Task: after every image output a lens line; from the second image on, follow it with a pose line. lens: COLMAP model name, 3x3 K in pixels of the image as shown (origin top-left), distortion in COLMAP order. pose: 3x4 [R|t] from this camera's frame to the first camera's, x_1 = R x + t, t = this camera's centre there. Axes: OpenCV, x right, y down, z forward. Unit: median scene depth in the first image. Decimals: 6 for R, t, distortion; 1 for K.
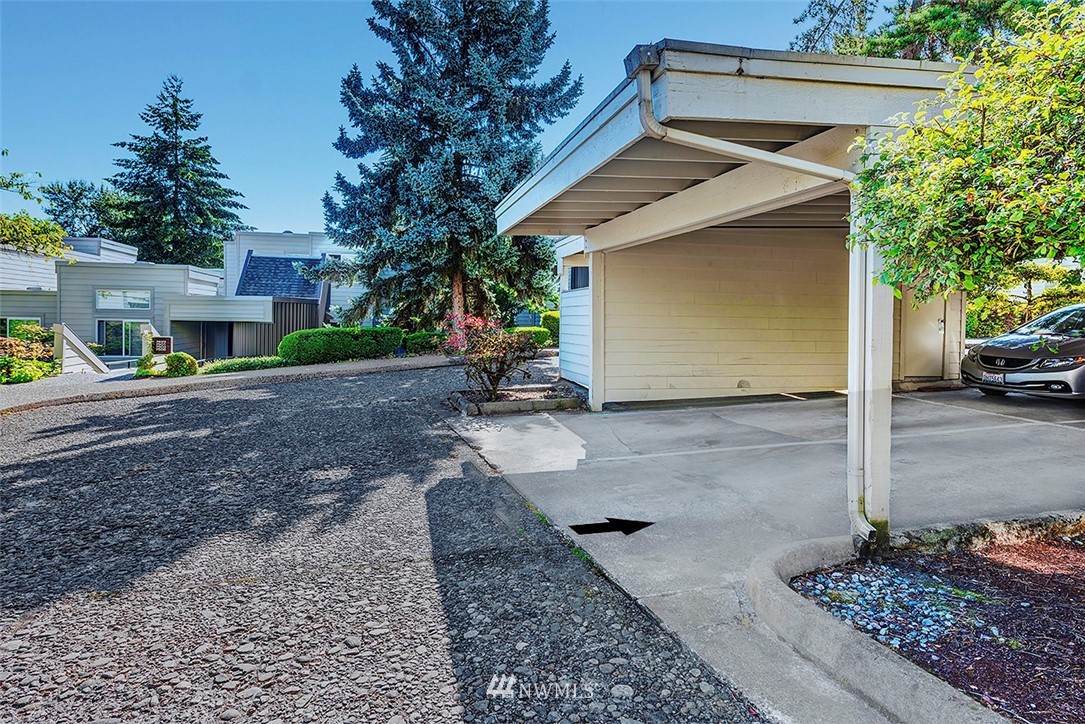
lens RADIAL K [[655.3, 0, 540.8], [0, 655.3, 361.2], [0, 0, 1]] dist [-0.000796, 0.001425]
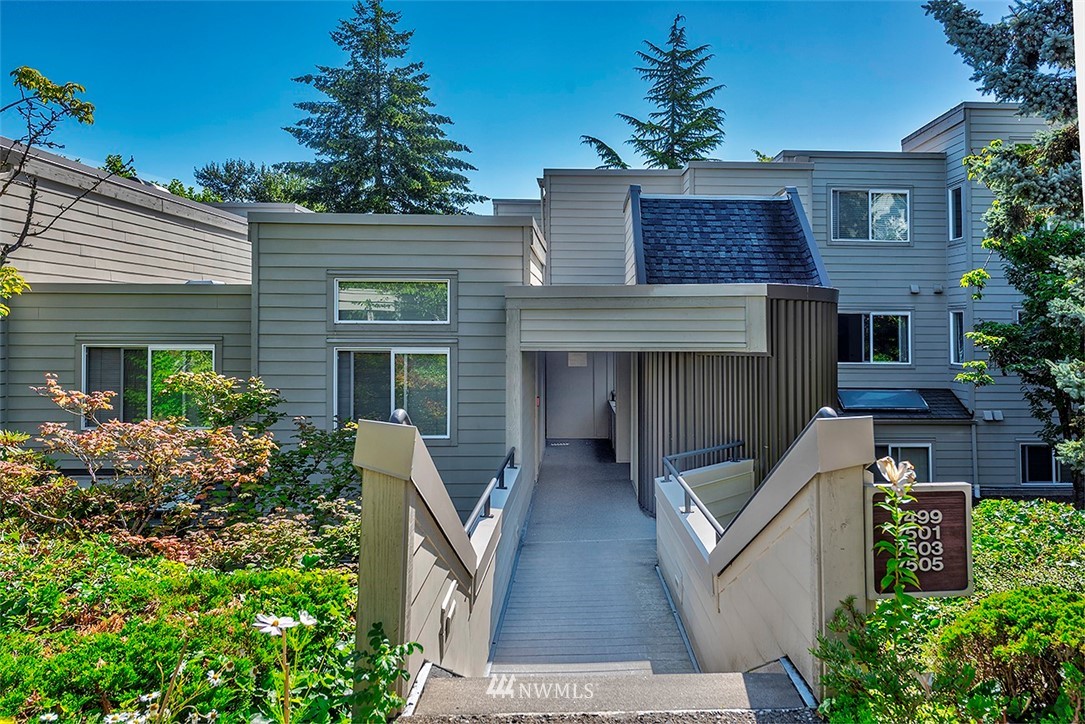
lens RADIAL K [[738.0, 0, 543.8], [0, 738.0, 361.2], [0, 0, 1]] dist [-0.004785, -0.001133]
pose [[0.980296, -0.002958, -0.197513, -0.245251], [-0.001258, 0.999774, -0.021216, -0.024835], [0.197531, 0.021046, 0.980071, 0.304241]]
